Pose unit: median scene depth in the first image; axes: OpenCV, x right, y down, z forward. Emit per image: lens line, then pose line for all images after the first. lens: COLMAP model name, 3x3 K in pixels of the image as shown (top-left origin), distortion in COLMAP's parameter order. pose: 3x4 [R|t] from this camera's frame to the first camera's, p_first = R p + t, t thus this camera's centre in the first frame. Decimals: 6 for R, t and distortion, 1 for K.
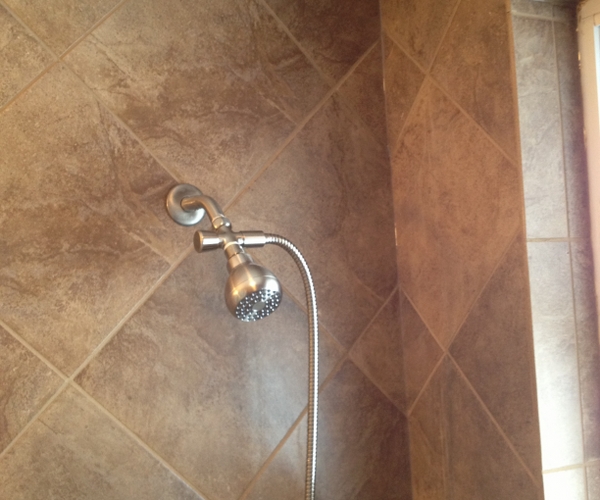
lens RADIAL K [[723.8, 0, 300.0], [0, 723.8, 250.0], [0, 0, 1]] dist [0.187303, -0.540684]
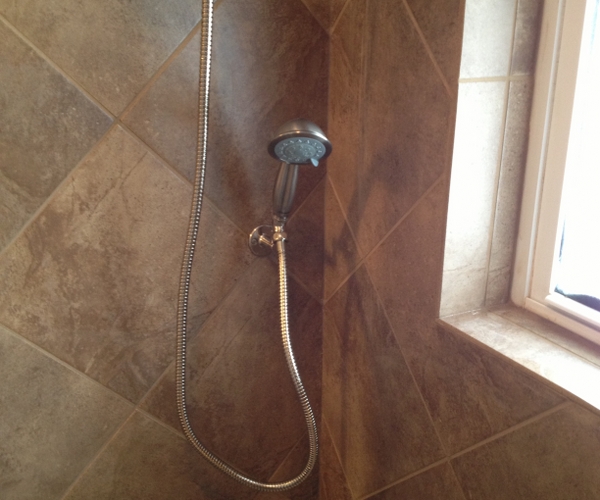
lens RADIAL K [[723.8, 0, 300.0], [0, 723.8, 250.0], [0, 0, 1]] dist [0.187303, -0.540684]
pose [[0.997926, 0.050418, 0.040026, 0.101398], [-0.062075, 0.918347, 0.390877, 0.140752], [-0.017050, -0.392551, 0.919572, 0.089968]]
